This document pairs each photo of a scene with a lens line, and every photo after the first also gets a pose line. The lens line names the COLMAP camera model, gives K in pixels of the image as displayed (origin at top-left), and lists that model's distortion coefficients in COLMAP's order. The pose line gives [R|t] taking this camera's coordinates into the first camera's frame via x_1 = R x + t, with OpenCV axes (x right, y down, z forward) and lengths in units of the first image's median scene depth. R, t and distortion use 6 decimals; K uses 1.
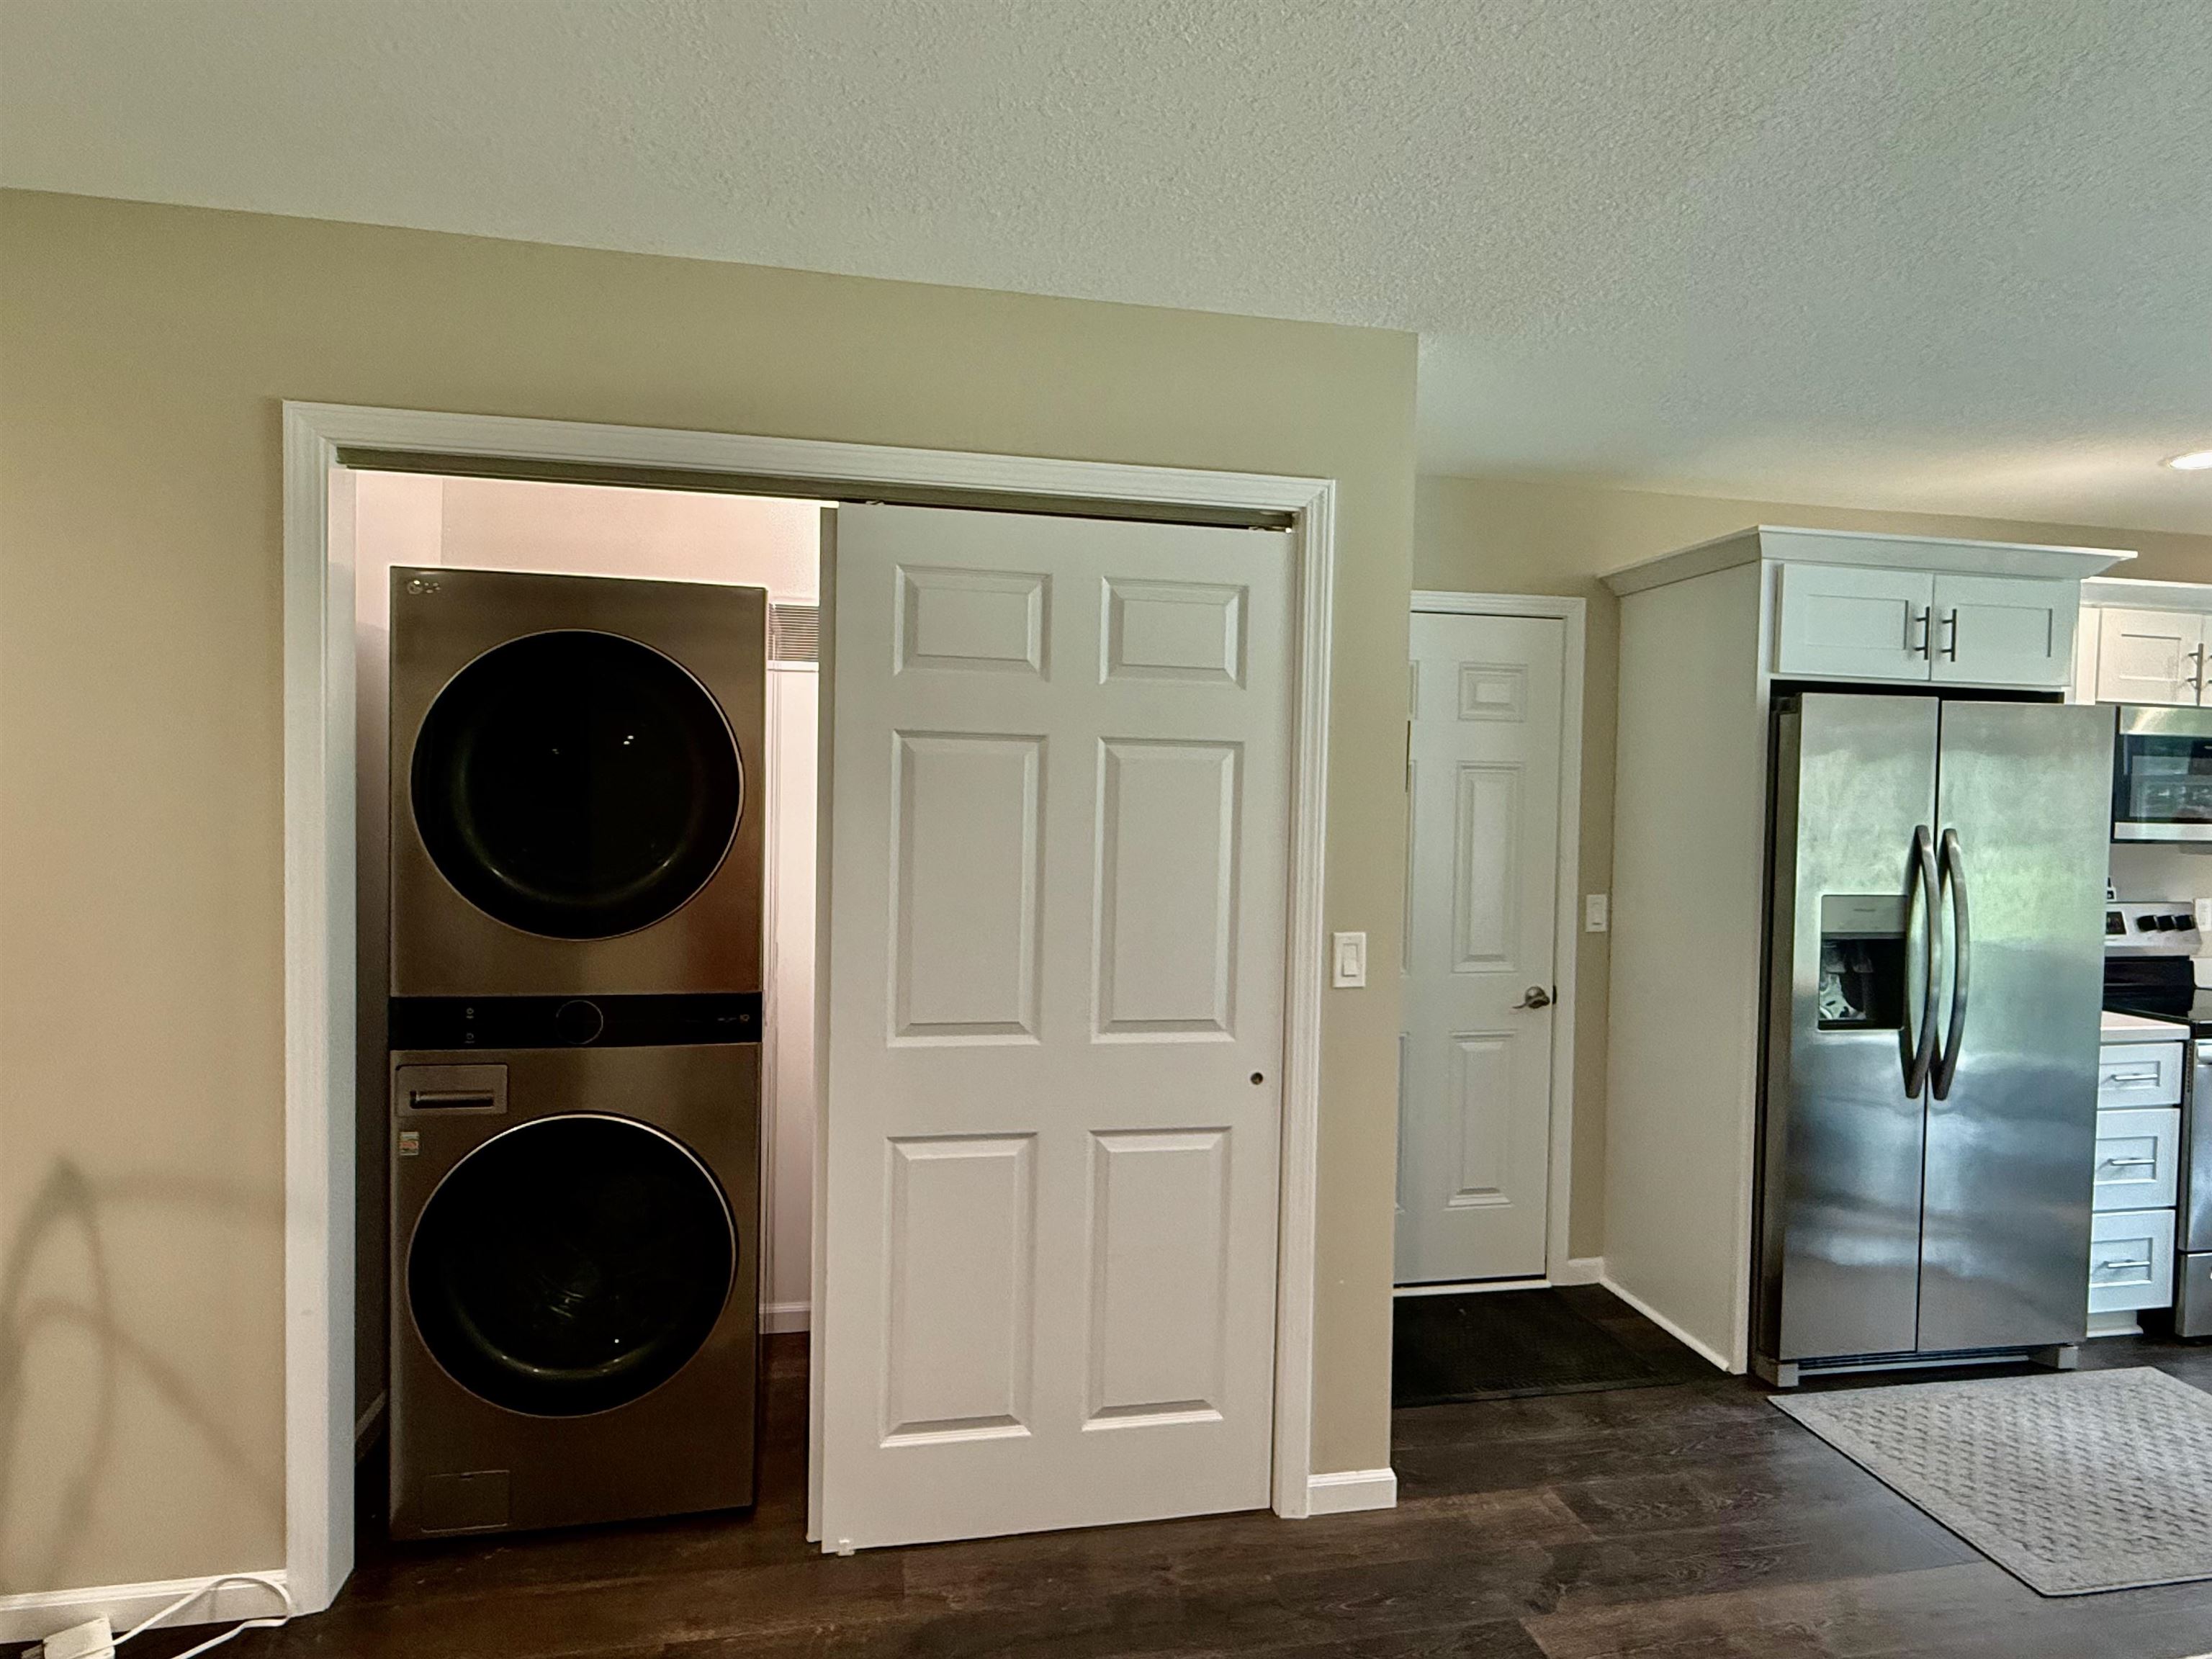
lens RADIAL K [[1445.3, 0, 1101.9], [0, 1445.3, 835.0], [0, 0, 1]] dist [-0.004376, -0.000985]
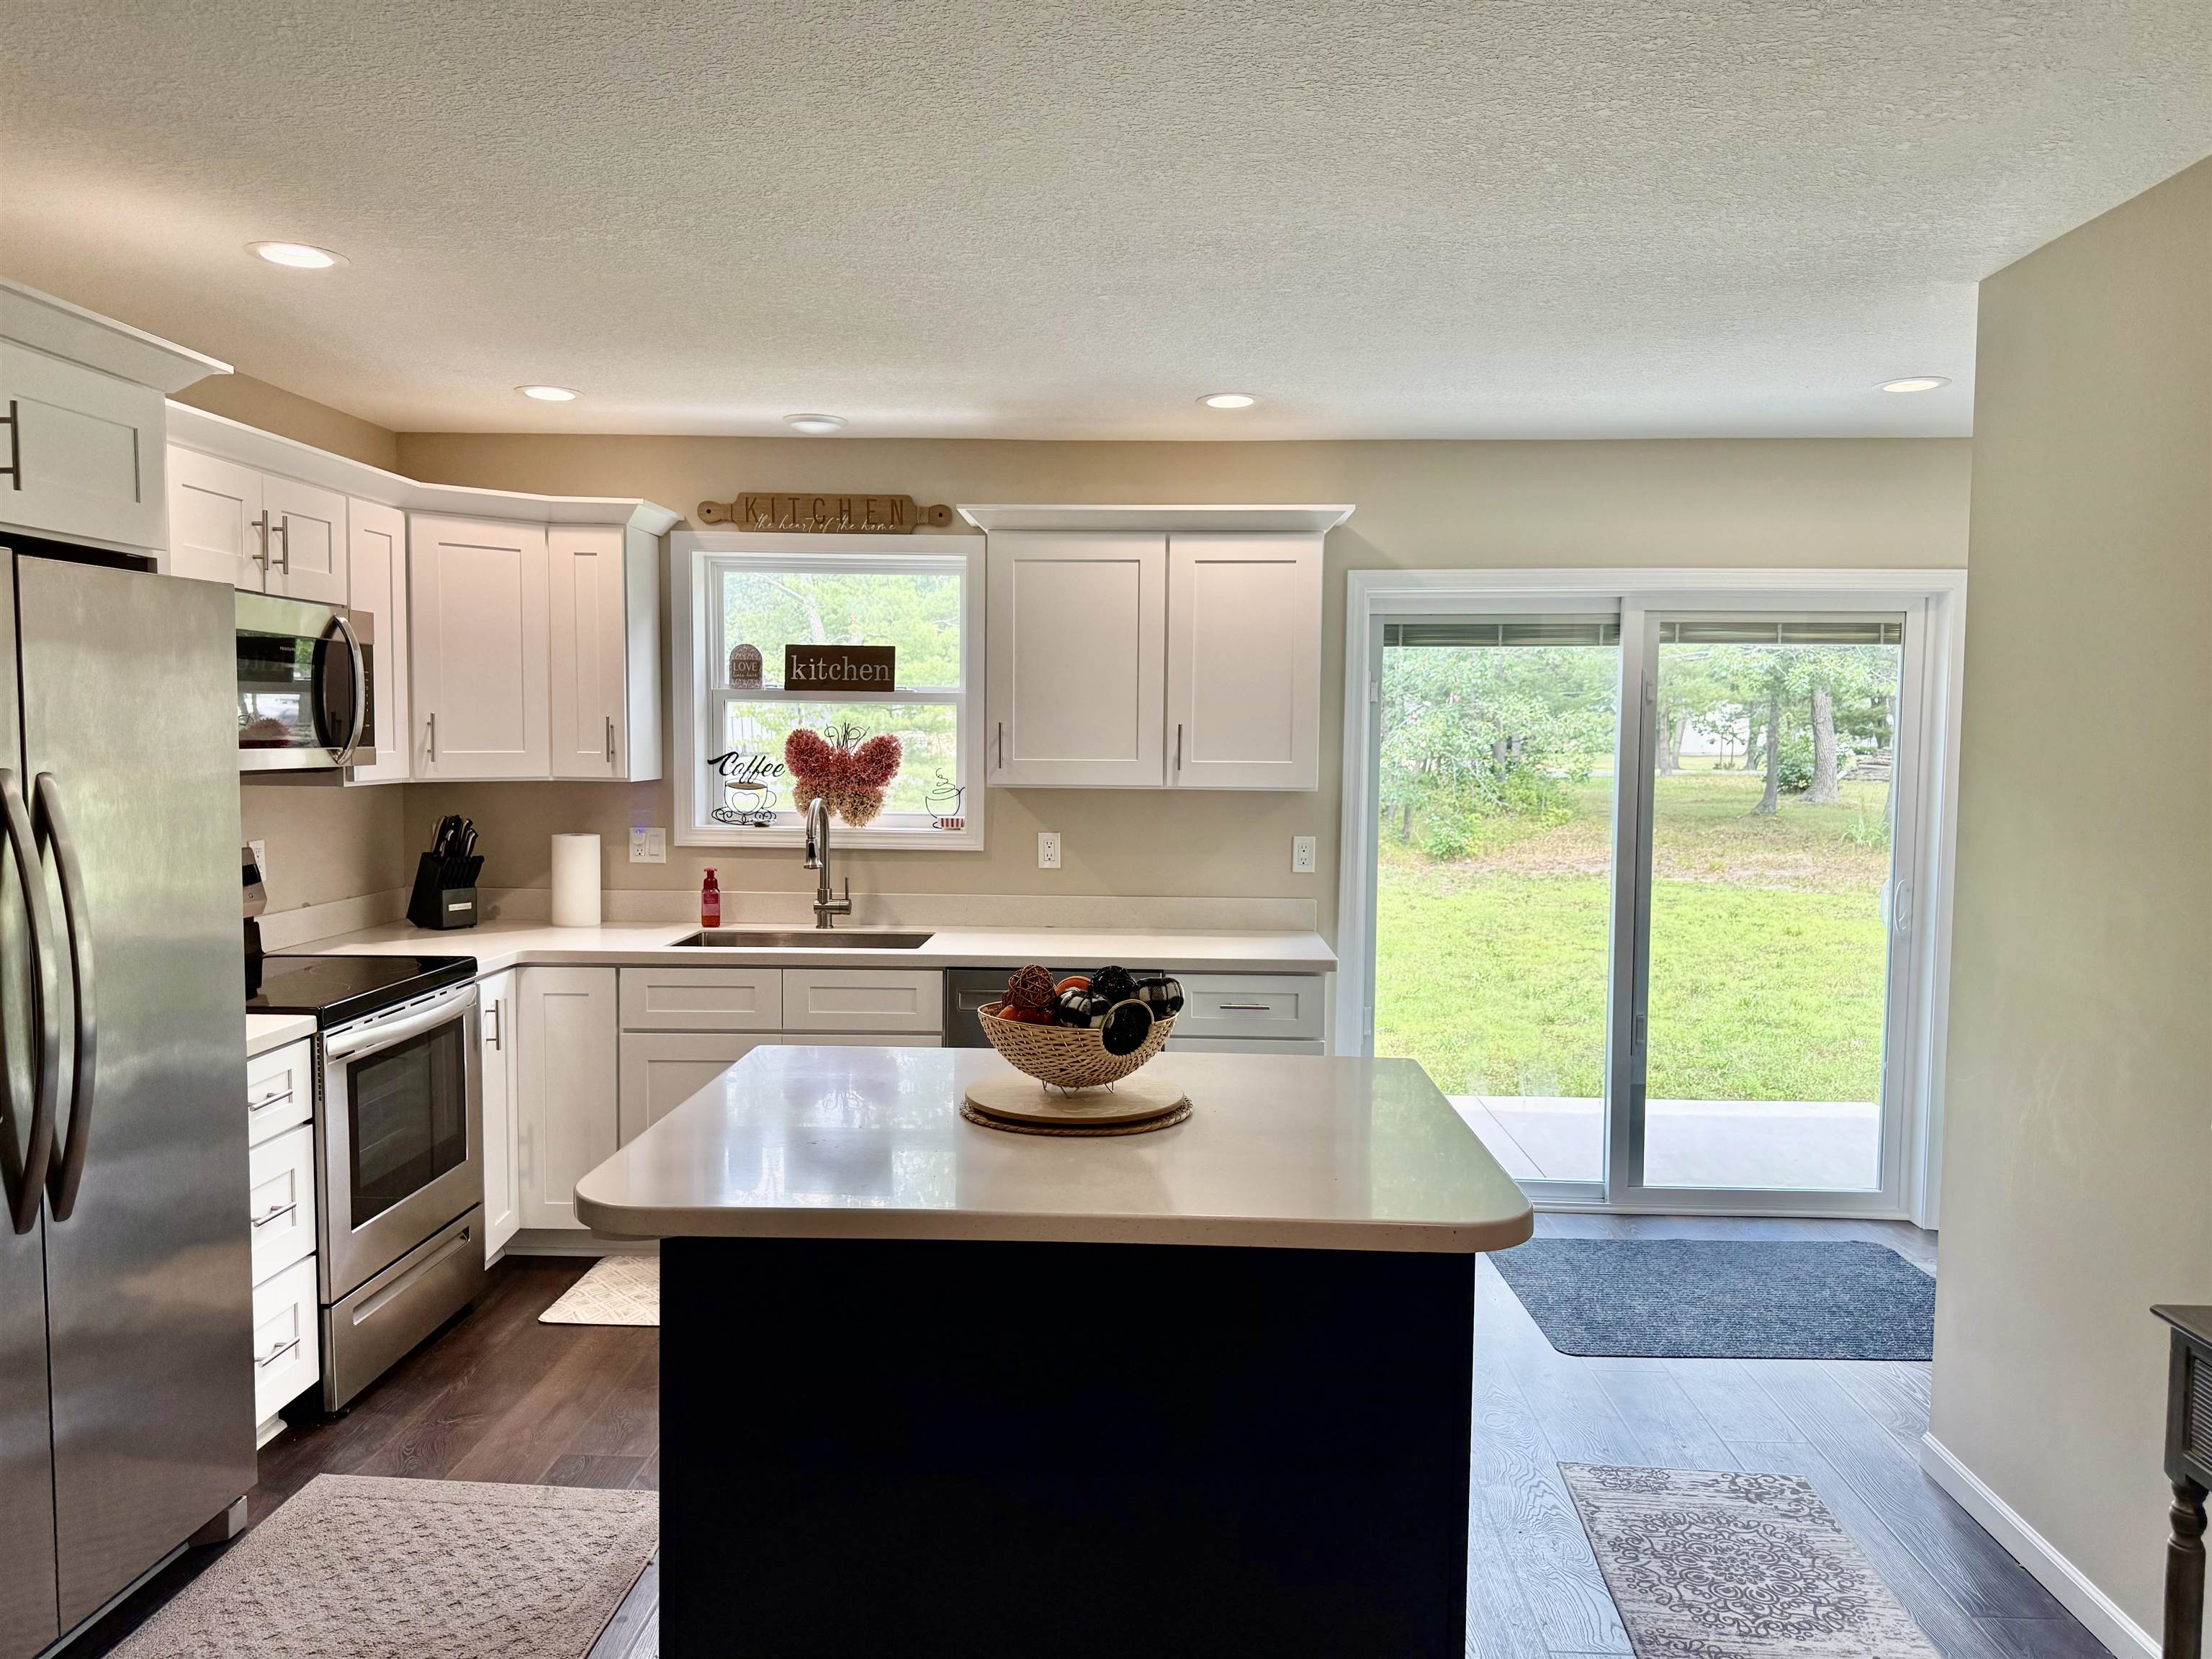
lens RADIAL K [[1579.4, 0, 1102.1], [0, 1579.4, 821.2], [0, 0, 1]] dist [-0.027202, -0.000153]
pose [[0.256570, -0.075548, 0.963569, 0.072954], [0.026759, 0.997114, 0.071052, -0.017218], [-0.966155, 0.007554, 0.257851, 0.390861]]
